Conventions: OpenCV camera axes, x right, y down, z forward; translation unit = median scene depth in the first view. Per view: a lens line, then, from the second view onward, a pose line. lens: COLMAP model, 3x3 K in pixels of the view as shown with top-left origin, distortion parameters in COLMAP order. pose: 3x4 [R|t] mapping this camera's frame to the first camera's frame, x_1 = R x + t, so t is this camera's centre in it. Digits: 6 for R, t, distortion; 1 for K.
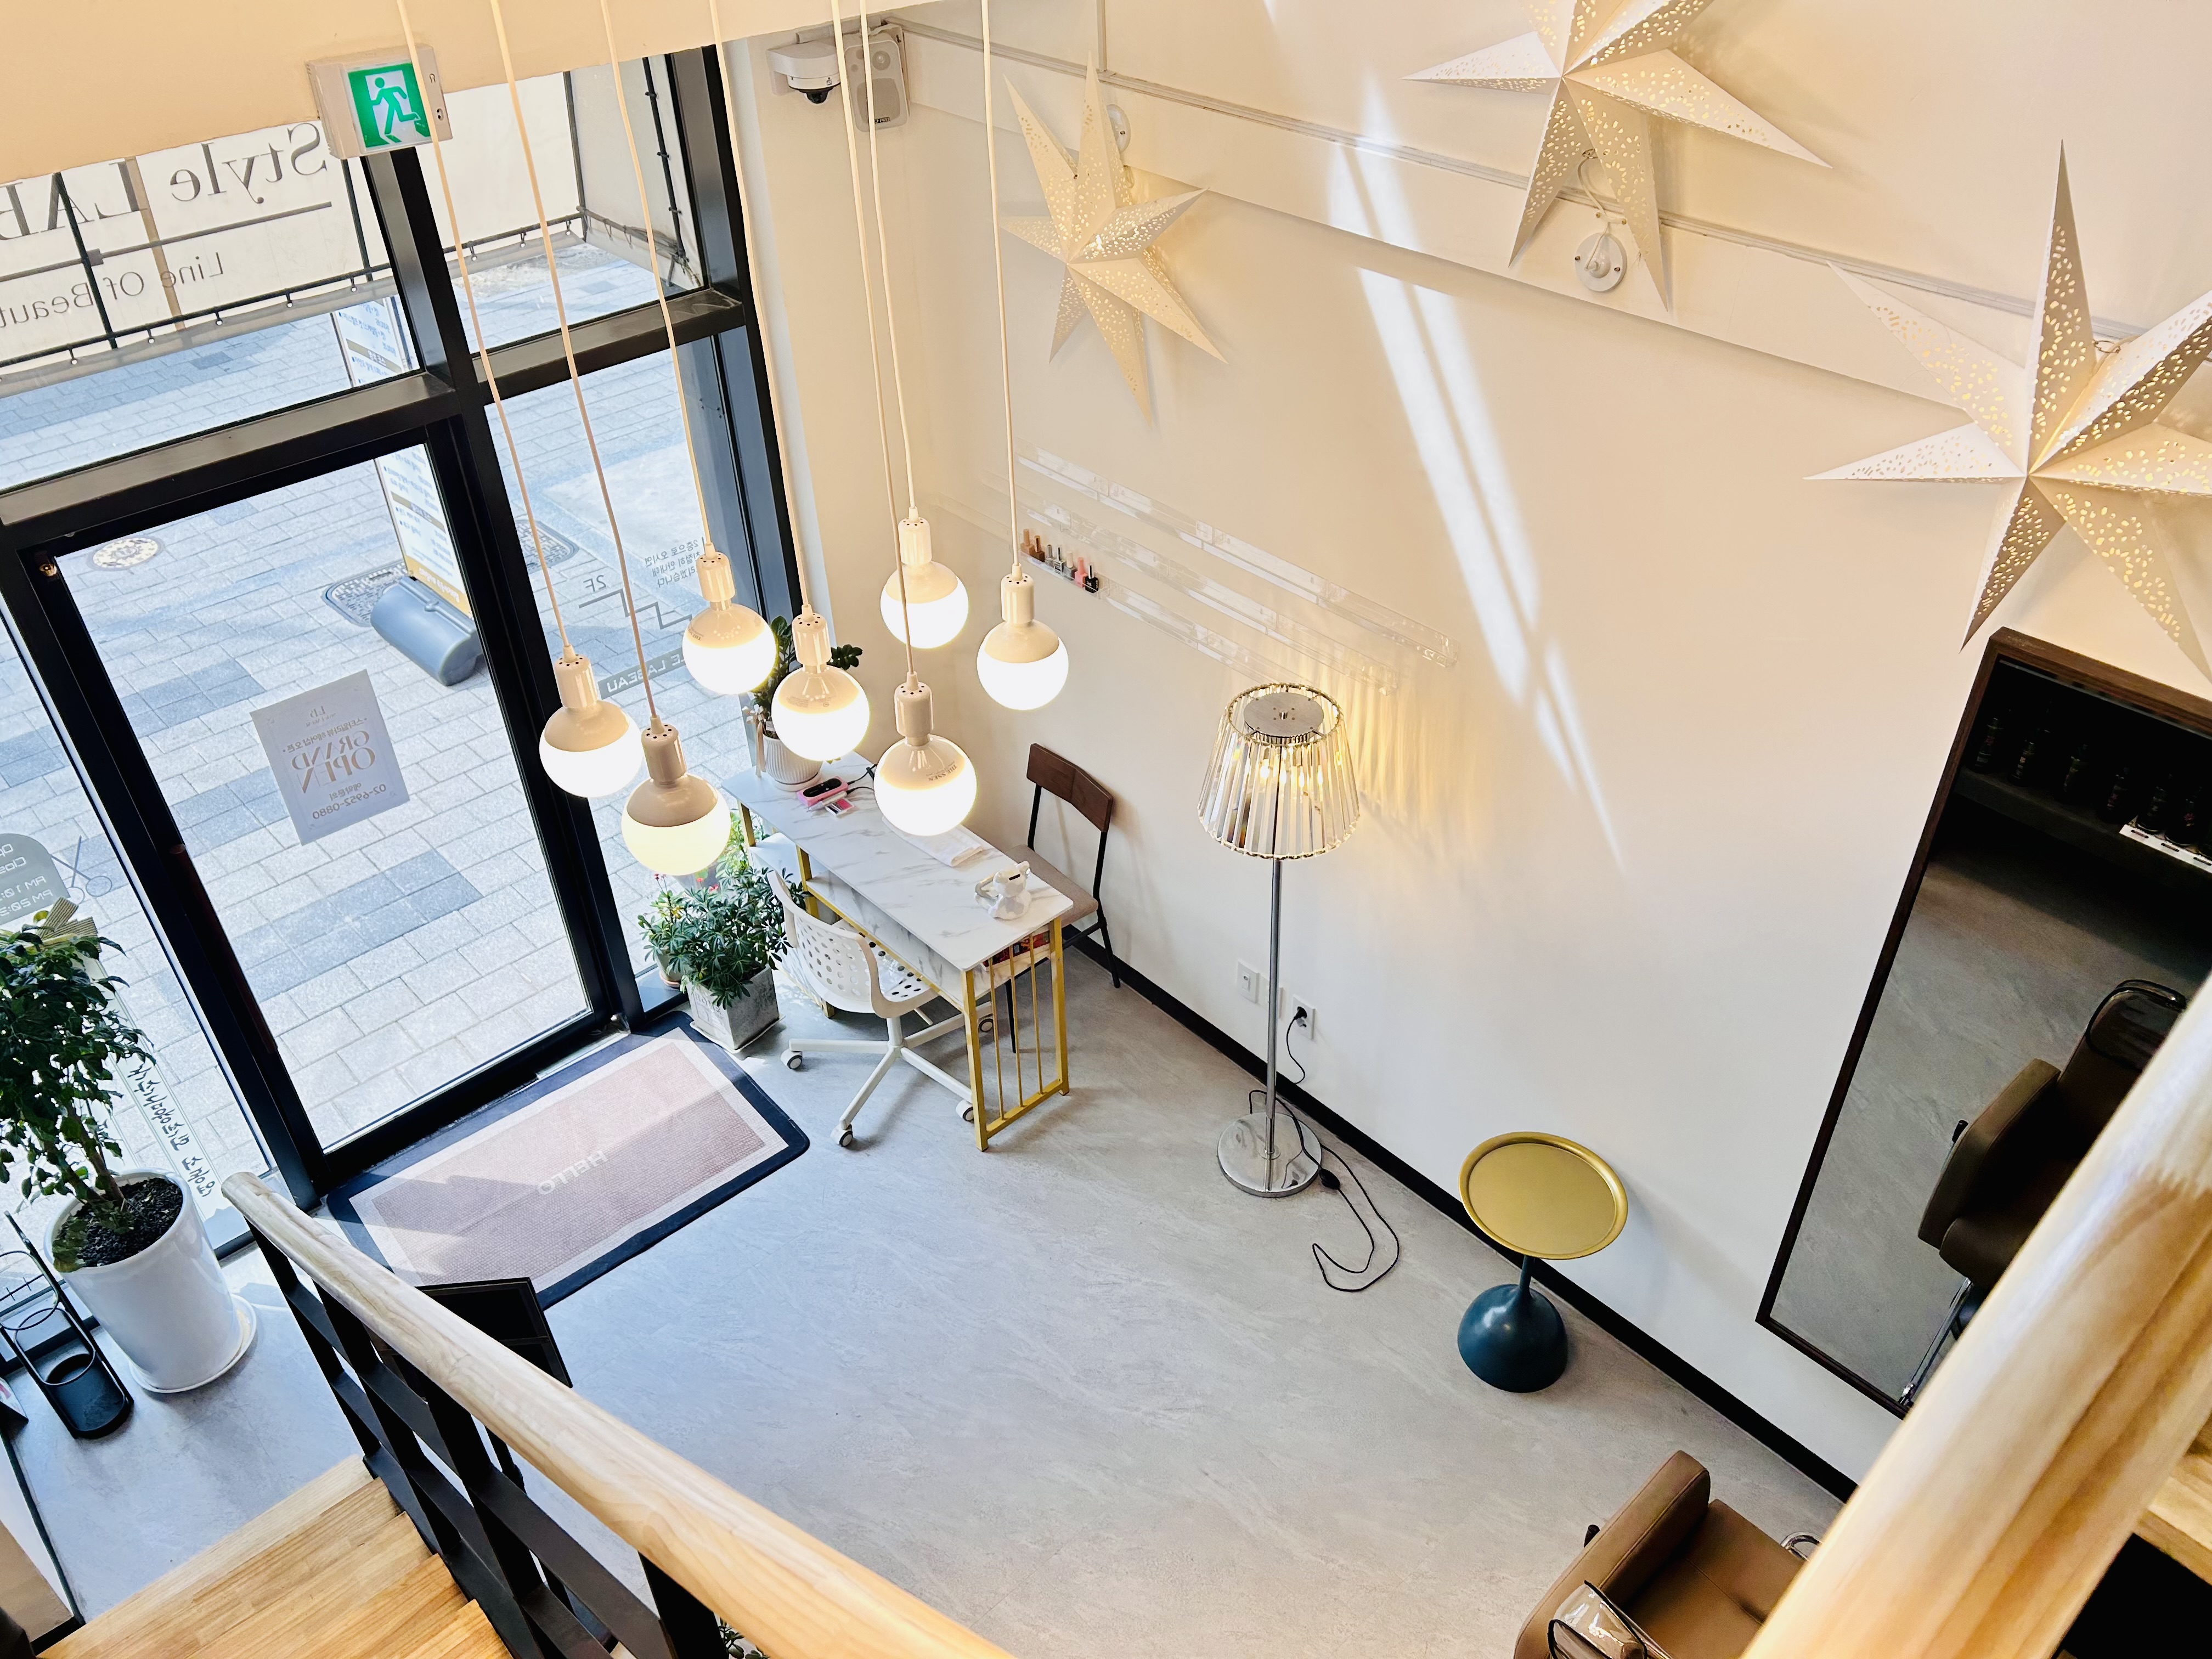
lens RADIAL K [[1676.8, 0, 1106.4], [0, 1676.8, 828.8], [0, 0, 1]] dist [0.049590, -0.057120]
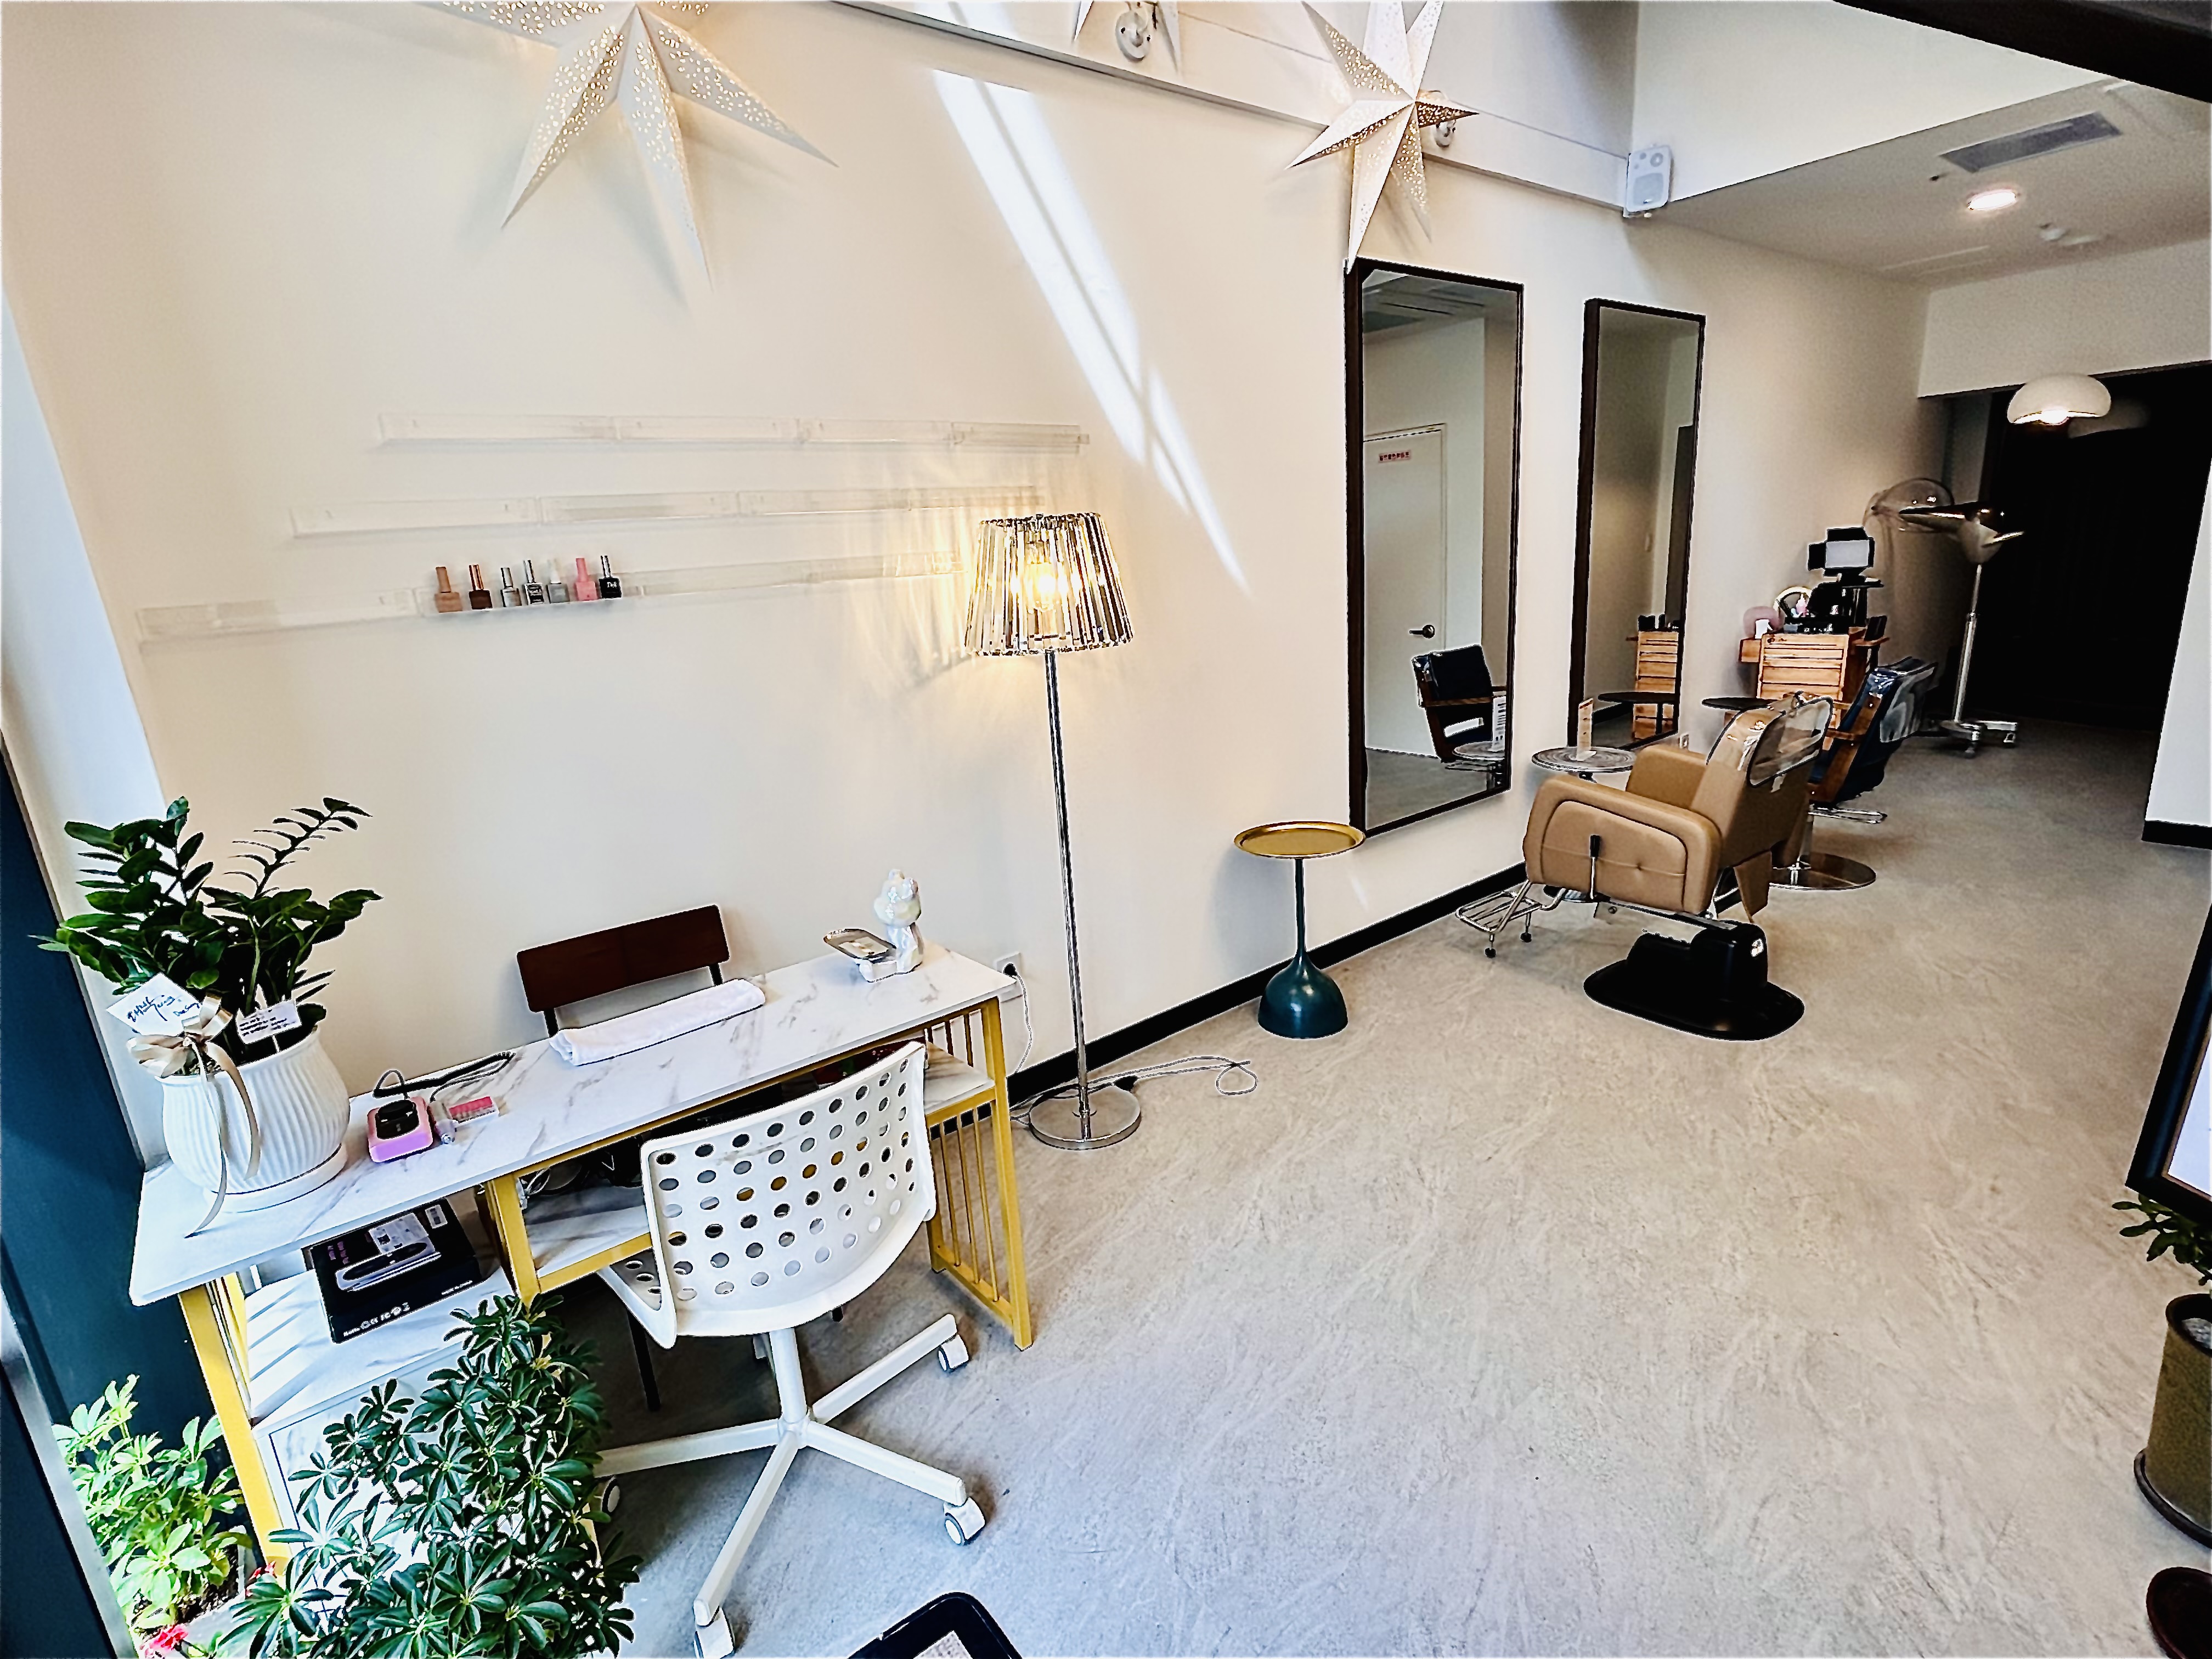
lens RADIAL K [[1083.5, 0, 1100.9], [0, 1083.5, 835.1], [0, 0, 1]] dist [-0.007856, 0.004618]
pose [[0.054330, -0.236055, 0.970220, -0.476139], [0.656596, 0.740486, 0.143393, 0.001406], [-0.752283, 0.629252, 0.195223, 0.838437]]
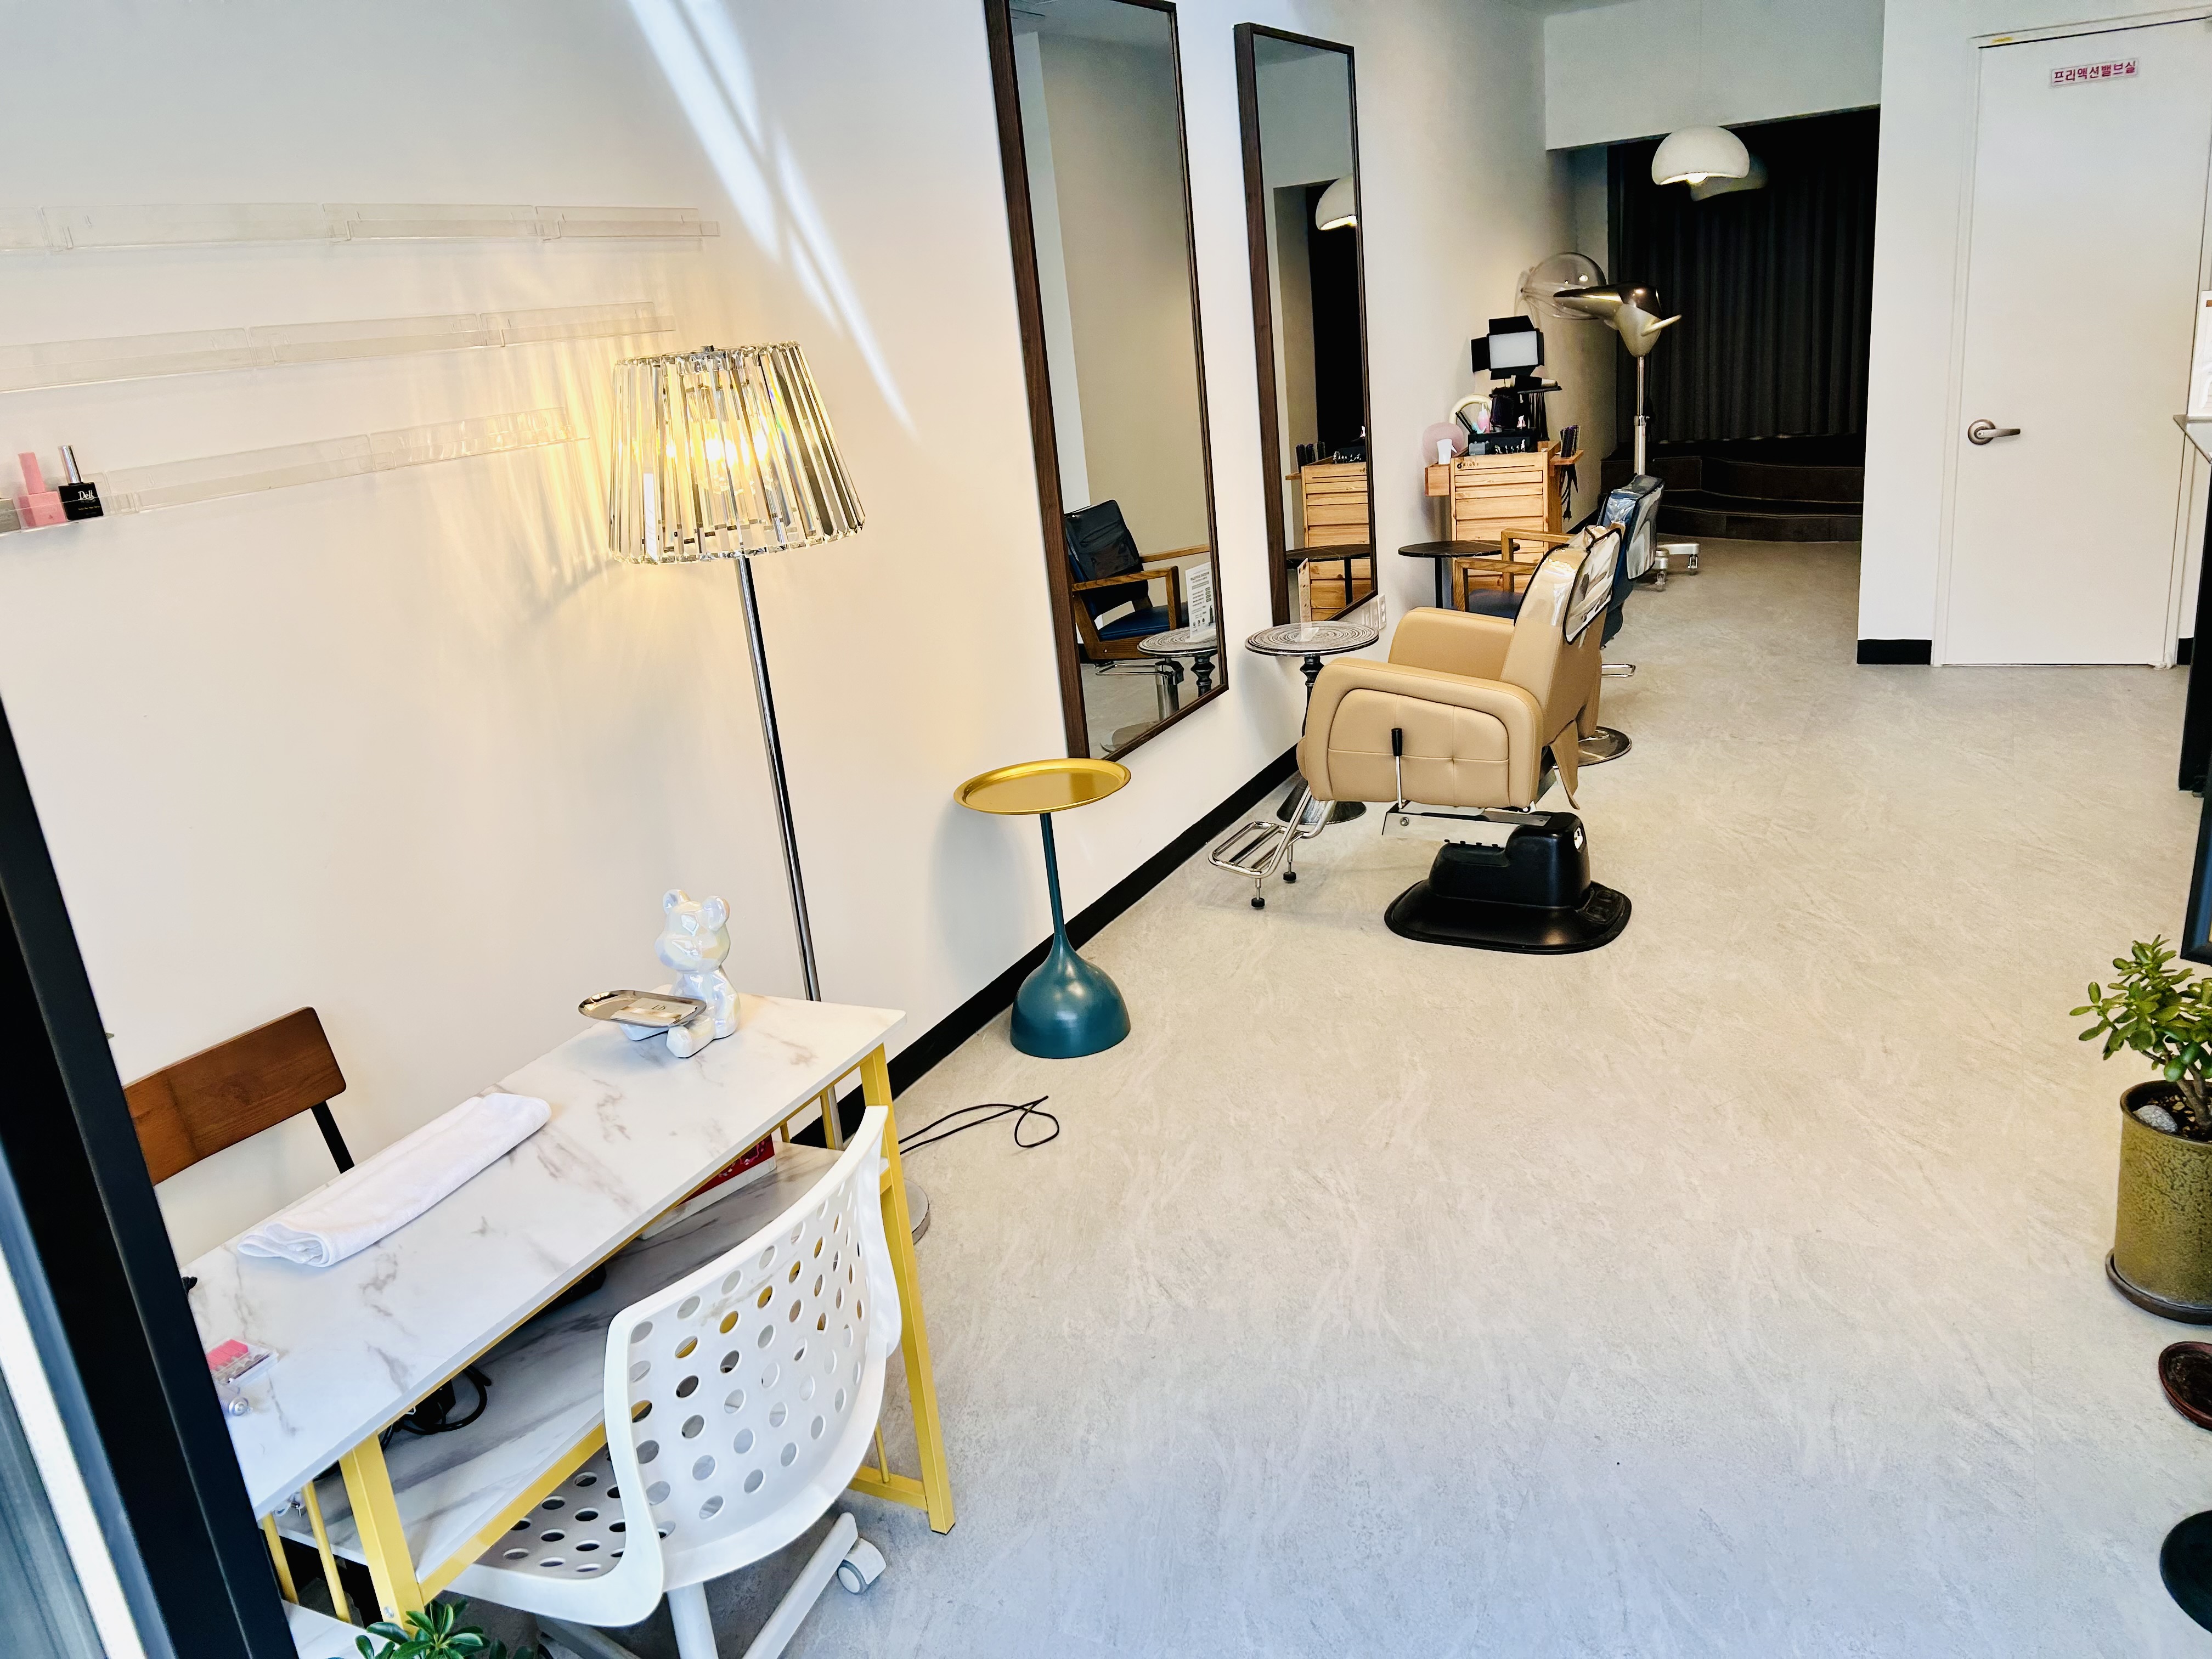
lens RADIAL K [[1676.8, 0, 1100.4], [0, 1676.8, 840.7], [0, 0, 1]] dist [0.049590, -0.057120]
pose [[-0.364207, -0.229637, 0.902563, -0.511509], [0.645816, 0.635992, 0.422417, -0.109684], [-0.671025, 0.736737, -0.083329, 0.947983]]
